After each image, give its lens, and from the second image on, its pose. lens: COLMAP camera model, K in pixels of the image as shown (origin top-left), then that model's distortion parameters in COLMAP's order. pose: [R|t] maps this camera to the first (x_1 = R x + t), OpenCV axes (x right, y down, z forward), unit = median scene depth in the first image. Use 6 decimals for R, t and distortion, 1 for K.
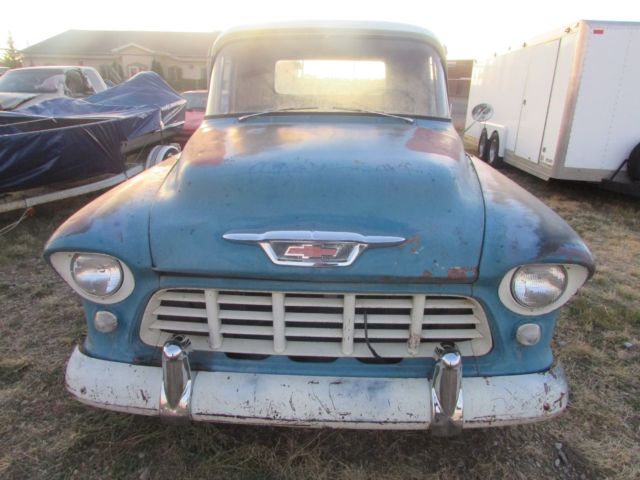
lens RADIAL K [[455.8, 0, 322.6], [0, 455.8, 238.7], [0, 0, 1]] dist [-0.034879, 0.010984]
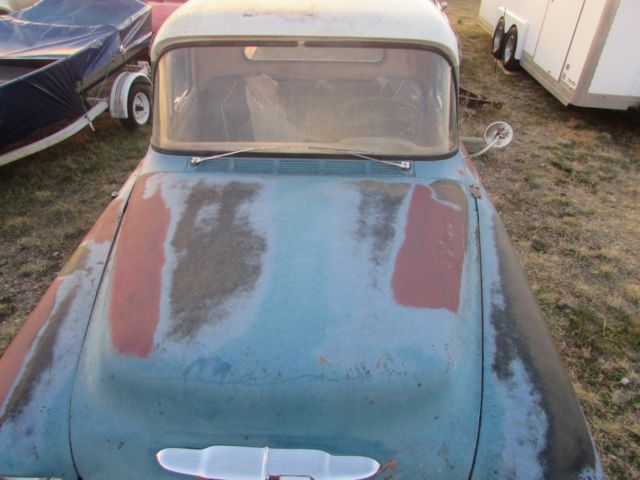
lens RADIAL K [[455.8, 0, 322.6], [0, 455.8, 238.7], [0, 0, 1]] dist [-0.034879, 0.010984]
pose [[0.999991, -0.004052, -0.001269, 0.021573], [0.004246, 0.955789, 0.294023, -0.164814], [0.000021, -0.294026, 0.955797, 0.089873]]
